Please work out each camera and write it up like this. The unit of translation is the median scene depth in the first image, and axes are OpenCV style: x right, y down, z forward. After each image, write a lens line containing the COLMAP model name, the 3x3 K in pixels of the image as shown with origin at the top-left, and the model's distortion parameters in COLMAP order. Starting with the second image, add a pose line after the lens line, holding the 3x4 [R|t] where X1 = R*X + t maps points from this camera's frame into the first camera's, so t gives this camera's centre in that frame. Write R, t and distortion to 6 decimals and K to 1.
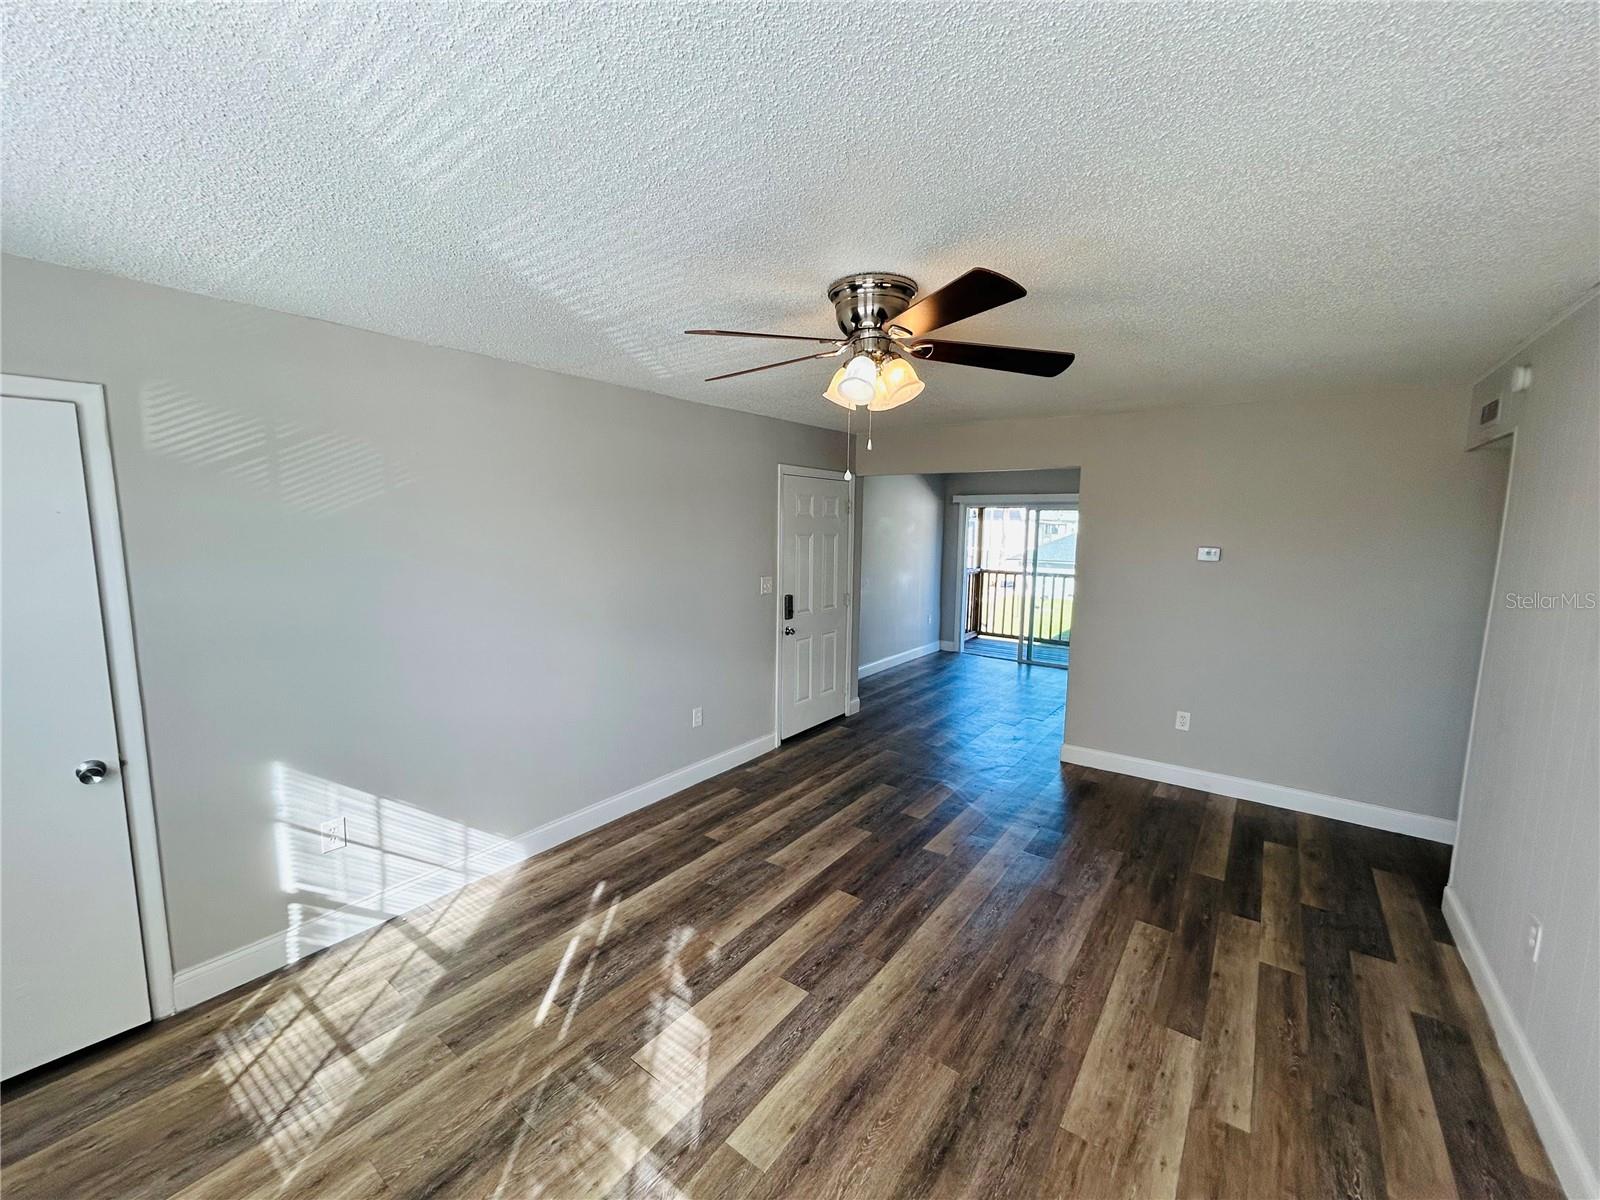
lens RADIAL K [[644.2, 0, 797.6], [0, 644.2, 601.0], [0, 0, 1]] dist [-0.000900, 0.000322]
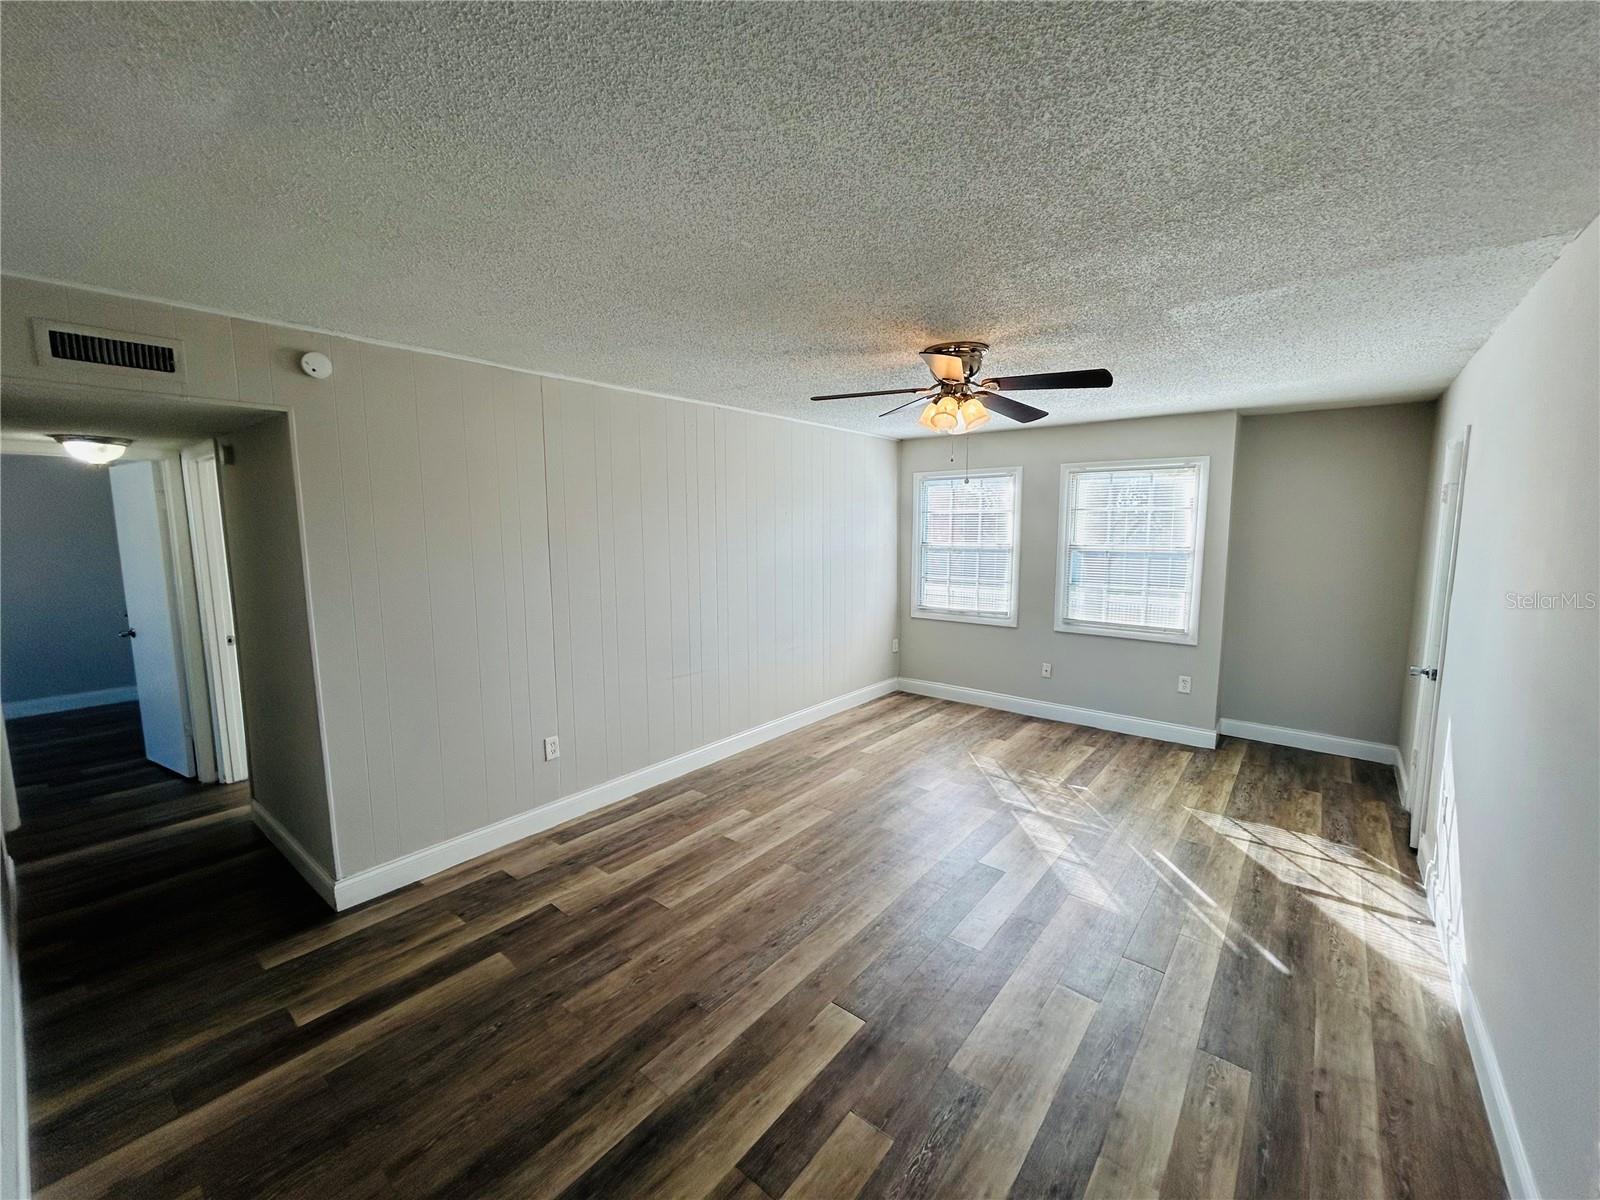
lens RADIAL K [[644.2, 0, 797.6], [0, 644.2, 601.0], [0, 0, 1]] dist [-0.000900, 0.000322]
pose [[-0.998914, -0.012373, 0.044918, 0.322360], [-0.001133, 0.970261, 0.242058, -0.235562], [-0.046577, 0.241744, -0.969221, 2.069587]]
